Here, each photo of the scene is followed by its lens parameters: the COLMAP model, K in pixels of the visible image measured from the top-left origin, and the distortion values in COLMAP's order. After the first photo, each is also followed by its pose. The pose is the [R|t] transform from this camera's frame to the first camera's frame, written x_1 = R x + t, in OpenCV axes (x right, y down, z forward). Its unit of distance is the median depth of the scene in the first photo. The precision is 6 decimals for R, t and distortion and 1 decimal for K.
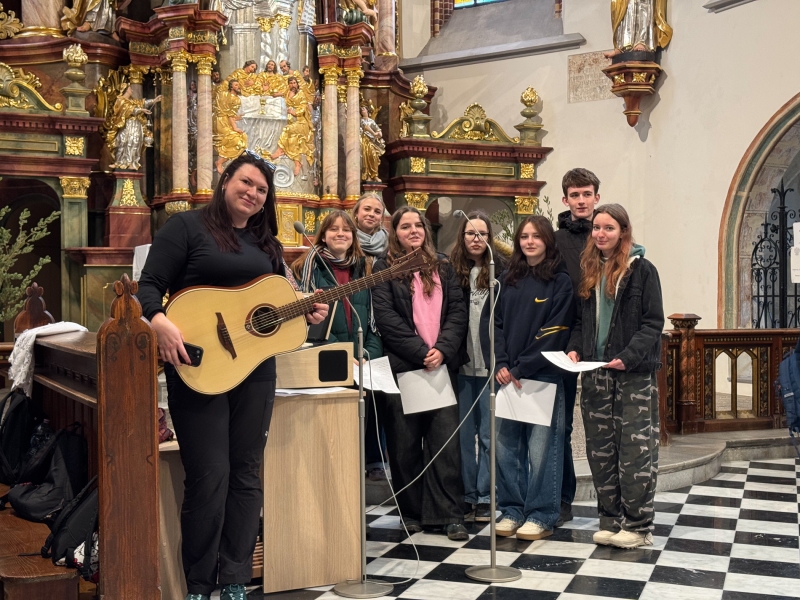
lens RADIAL K [[1118.2, 0, 400.0], [0, 1118.2, 300.2], [0, 0, 1]] dist [0.000695, 0.000000]
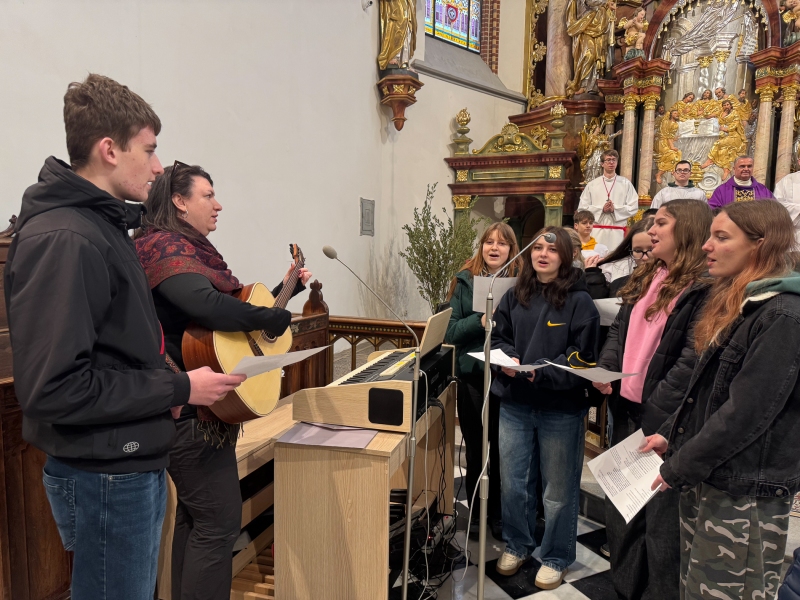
lens RADIAL K [[579.1, 0, 398.4], [0, 579.1, 301.5], [0, 0, 1]] dist [-0.003789, -0.003485]
pose [[0.709010, 0.064357, -0.702256, 0.113453], [-0.016087, 0.997044, 0.075130, -0.018343], [0.705015, -0.041971, 0.707949, 0.280049]]
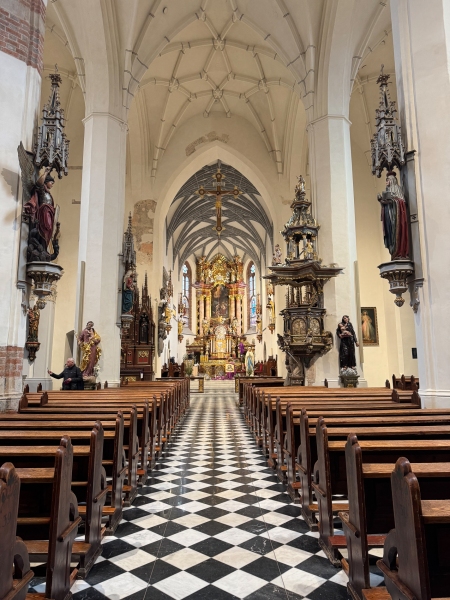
lens RADIAL K [[434.3, 0, 224.5], [0, 434.3, 300.2], [0, 0, 1]] dist [-0.003789, -0.003485]
pose [[0.901575, -0.089567, -0.423251, 1.592251], [0.009259, 0.982105, -0.188108, 0.179182], [0.432525, 0.165675, 0.886270, -2.477476]]
